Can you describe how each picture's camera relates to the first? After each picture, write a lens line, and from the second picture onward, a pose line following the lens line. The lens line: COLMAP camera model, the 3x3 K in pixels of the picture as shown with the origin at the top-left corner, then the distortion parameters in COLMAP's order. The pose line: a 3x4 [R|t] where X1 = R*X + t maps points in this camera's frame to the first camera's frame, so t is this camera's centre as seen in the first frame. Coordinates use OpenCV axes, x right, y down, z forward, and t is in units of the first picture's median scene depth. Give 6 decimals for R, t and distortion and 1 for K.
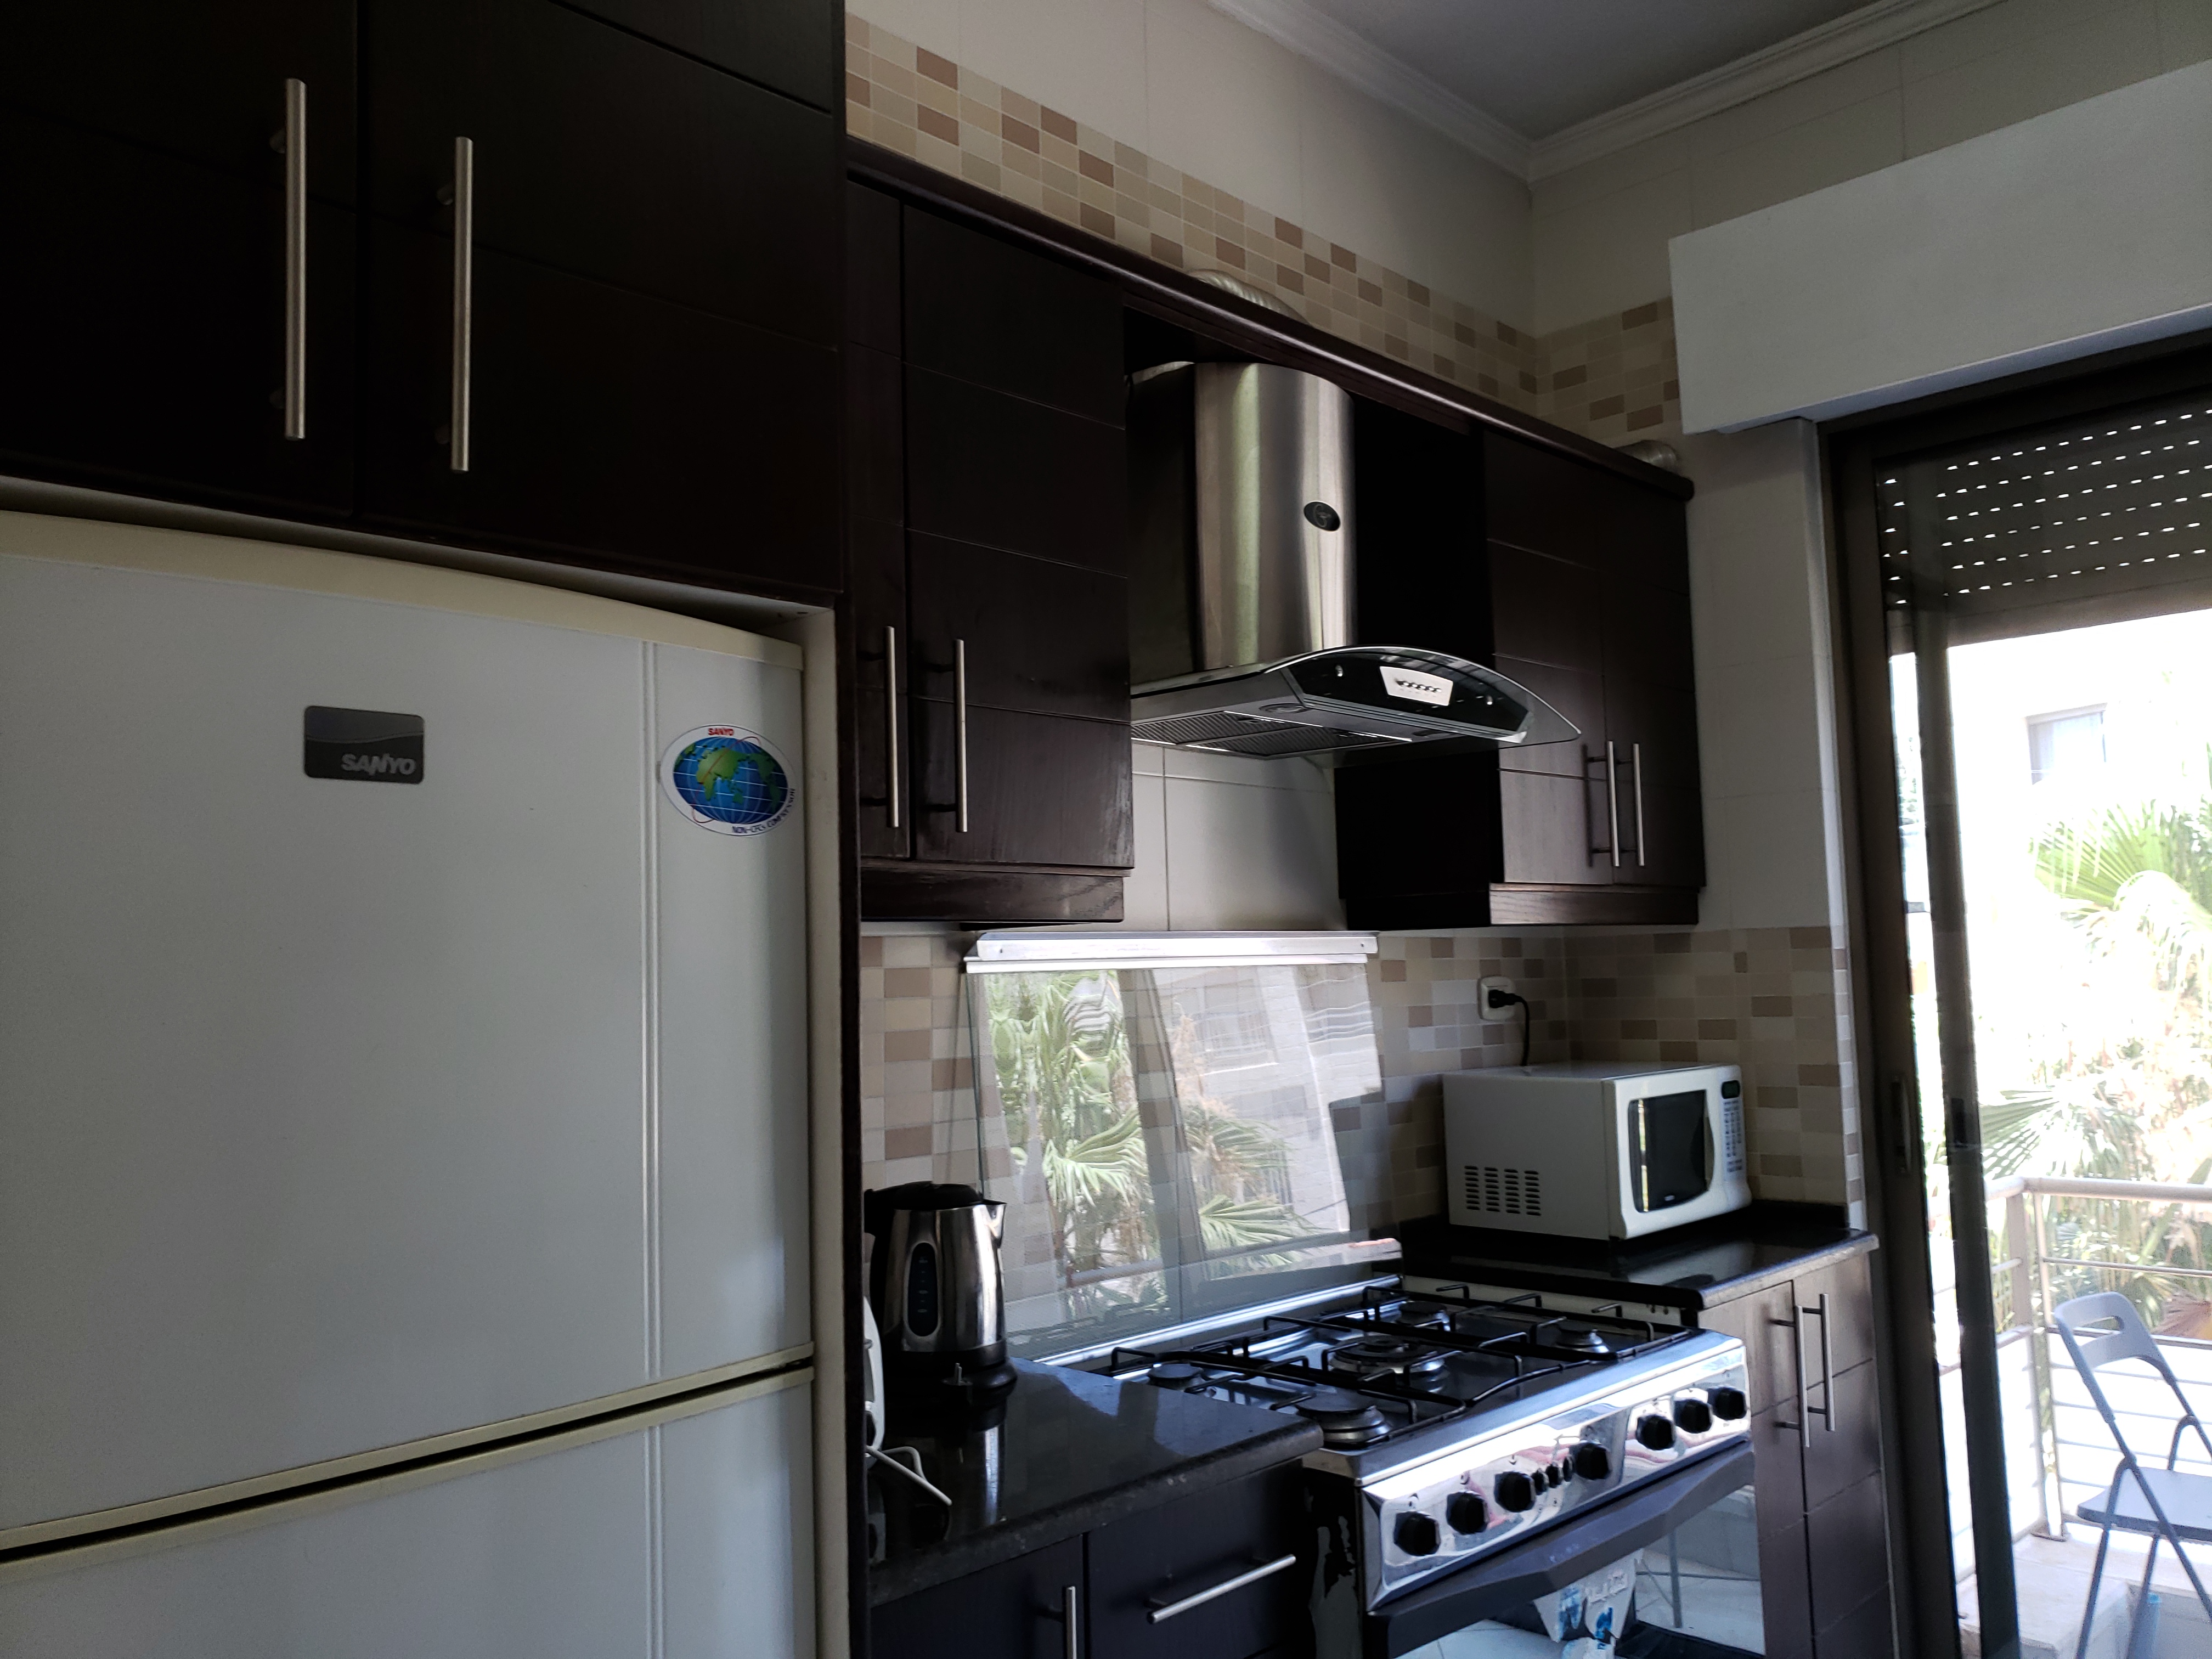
lens RADIAL K [[1712.6, 0, 1106.0], [0, 1712.6, 829.5], [0, 0, 1]] dist [0.055926, -0.137443]
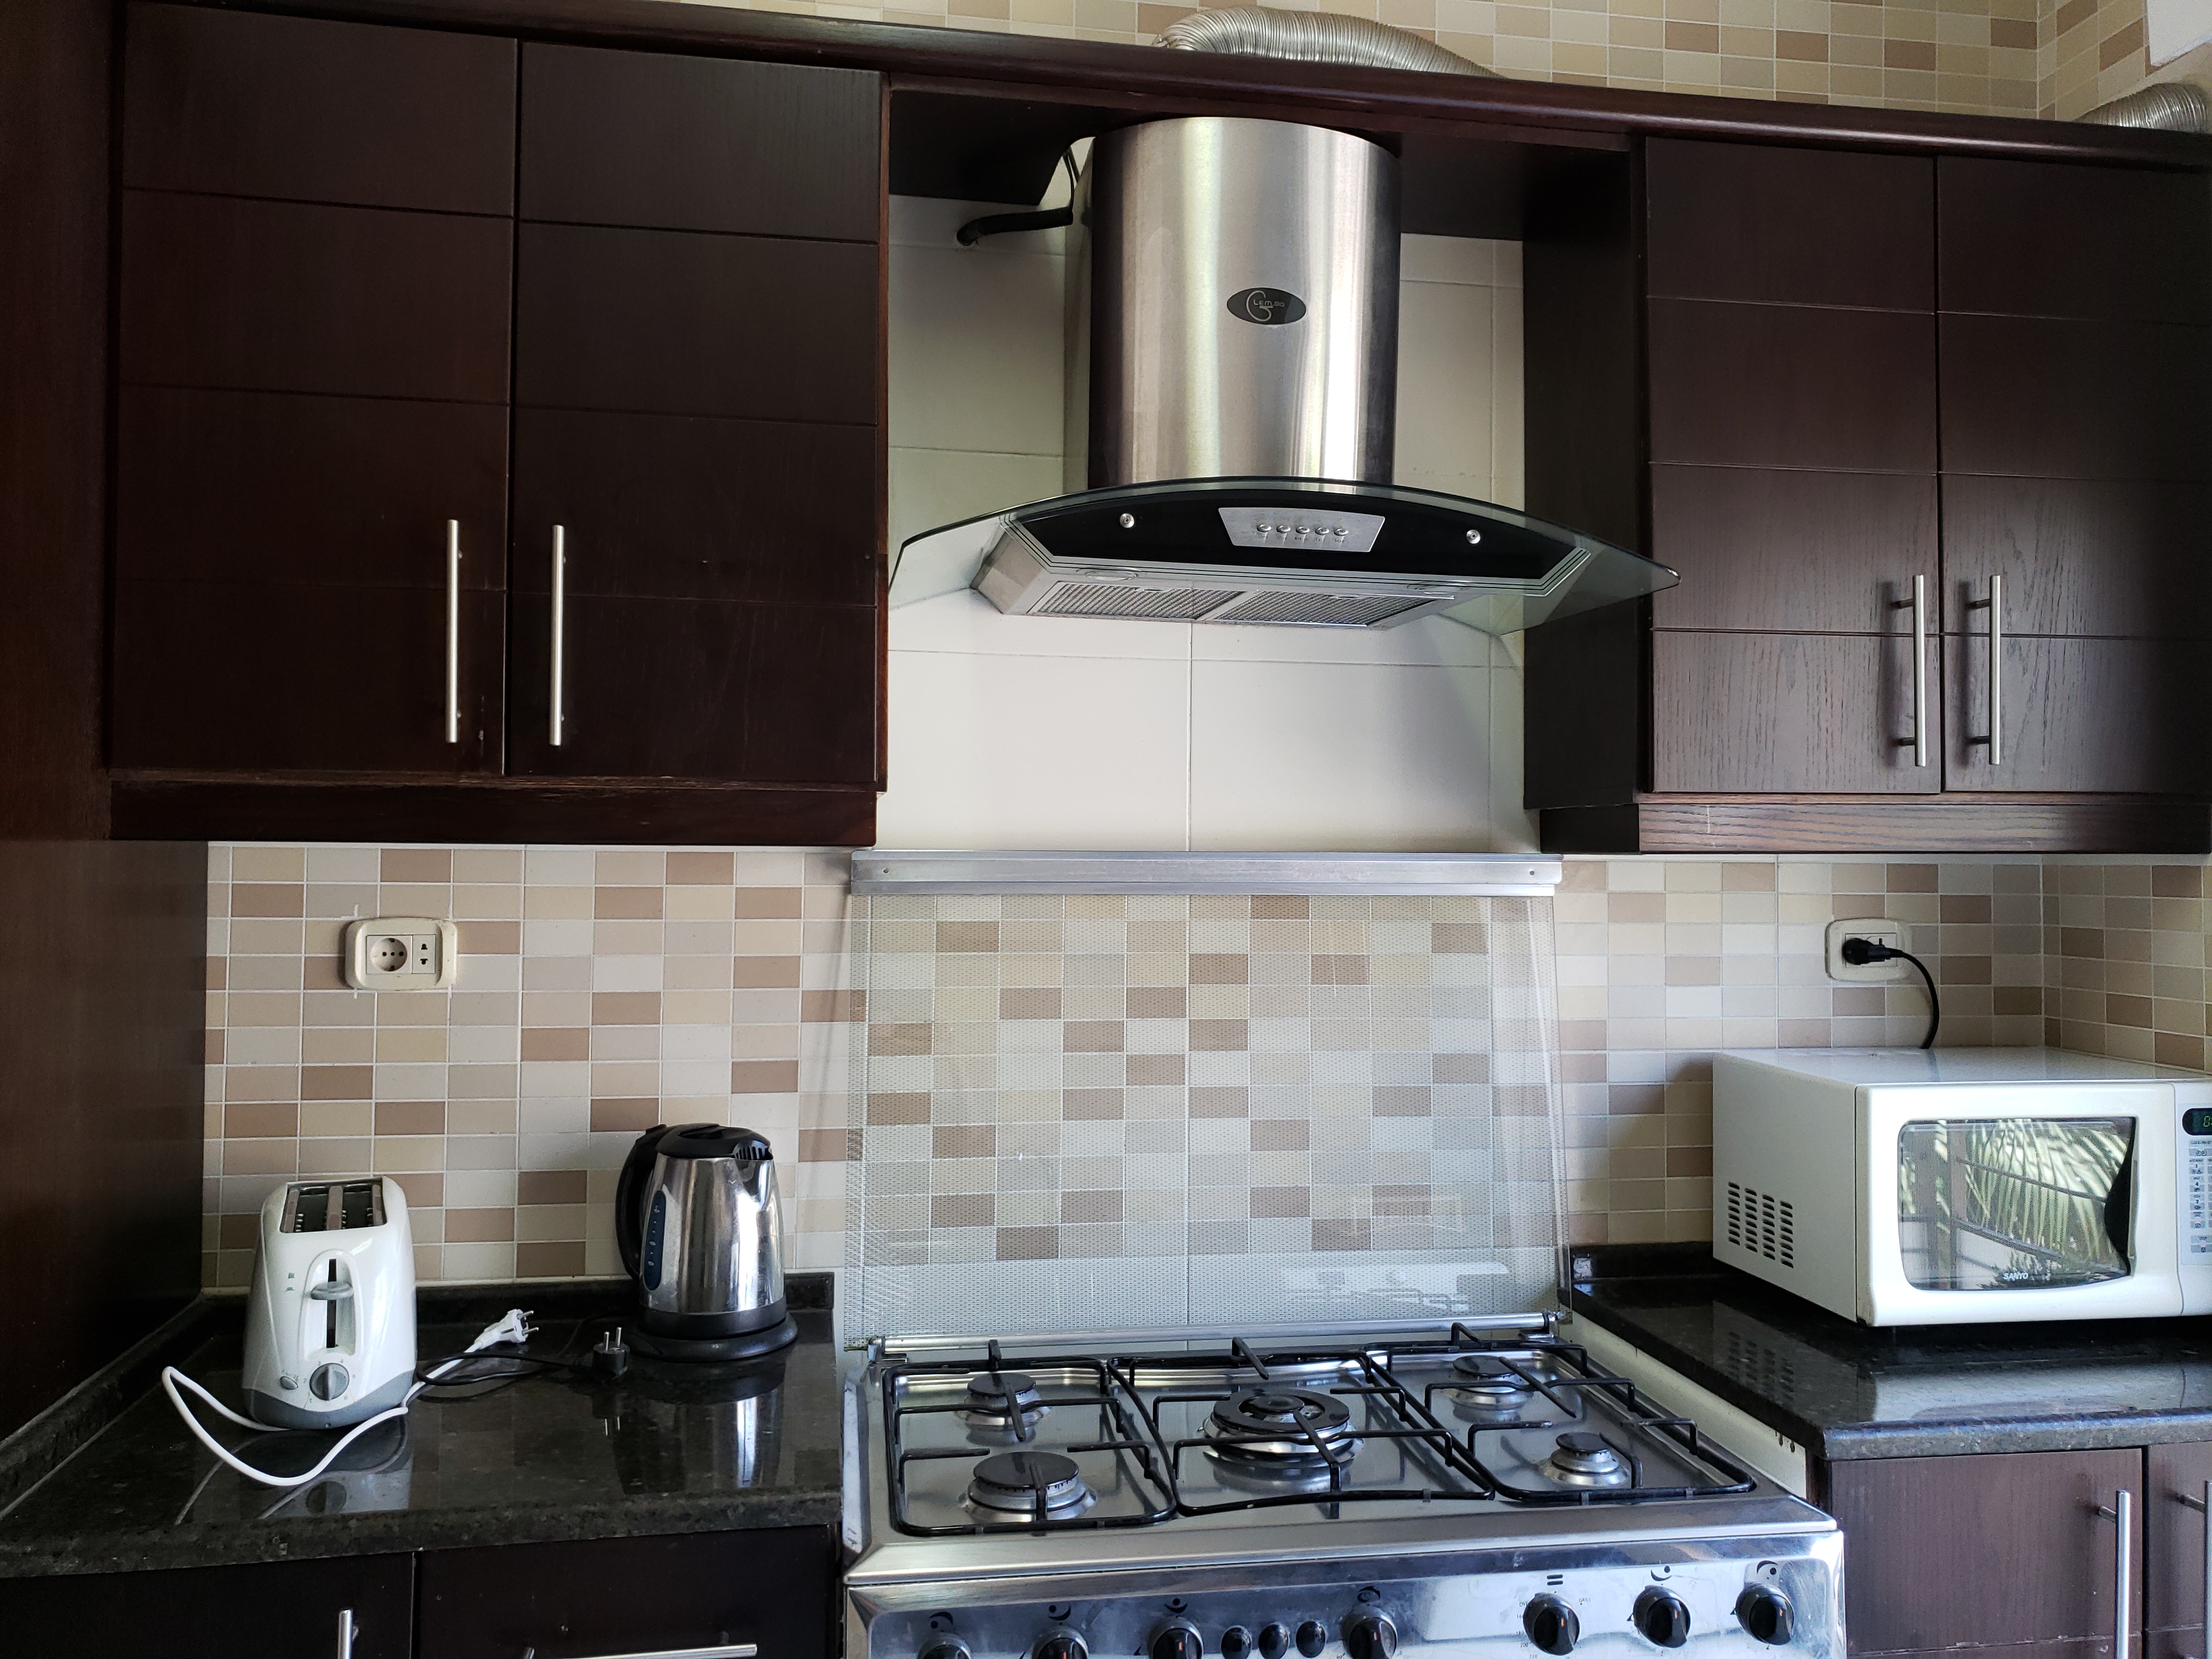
lens RADIAL K [[1712.6, 0, 1106.0], [0, 1712.6, 829.5], [0, 0, 1]] dist [0.055926, -0.137443]
pose [[0.806615, 0.028600, -0.590385, 0.430620], [0.020580, 0.996864, 0.076408, -0.011347], [0.590719, -0.073782, 0.803497, 0.286893]]
